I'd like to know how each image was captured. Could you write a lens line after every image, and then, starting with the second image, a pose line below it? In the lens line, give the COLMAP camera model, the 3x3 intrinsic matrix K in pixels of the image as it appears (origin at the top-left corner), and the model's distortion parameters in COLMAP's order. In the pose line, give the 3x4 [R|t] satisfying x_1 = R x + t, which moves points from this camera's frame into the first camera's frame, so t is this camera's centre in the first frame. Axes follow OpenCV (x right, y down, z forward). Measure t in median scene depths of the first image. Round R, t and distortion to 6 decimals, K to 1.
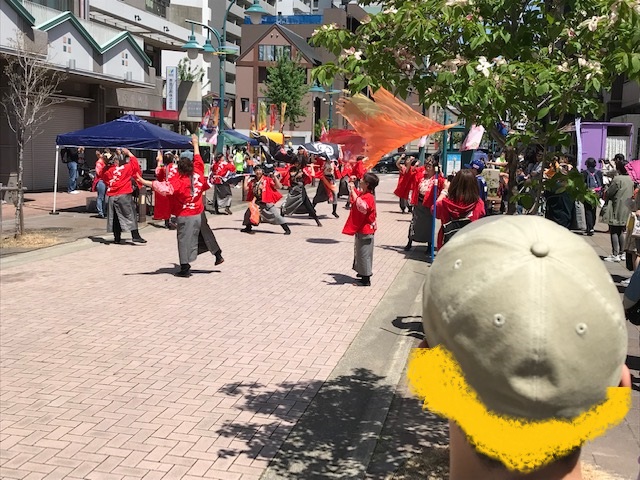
lens RADIAL K [[729.2, 0, 320.0], [0, 729.2, 240.0], [0, 0, 1]] dist [0.126439, -0.389484]
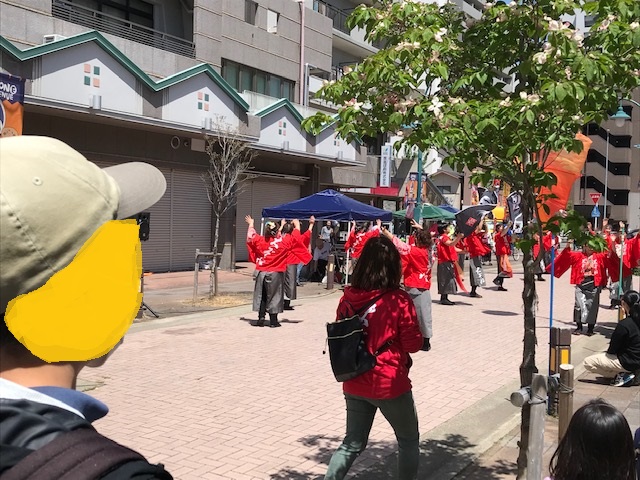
lens RADIAL K [[729.2, 0, 320.0], [0, 729.2, 240.0], [0, 0, 1]] dist [0.126439, -0.389484]
pose [[0.948239, 0.006349, -0.317493, 0.195979], [-0.039974, 0.994234, -0.099508, 0.025922], [0.315030, 0.107049, 0.943025, 0.011572]]
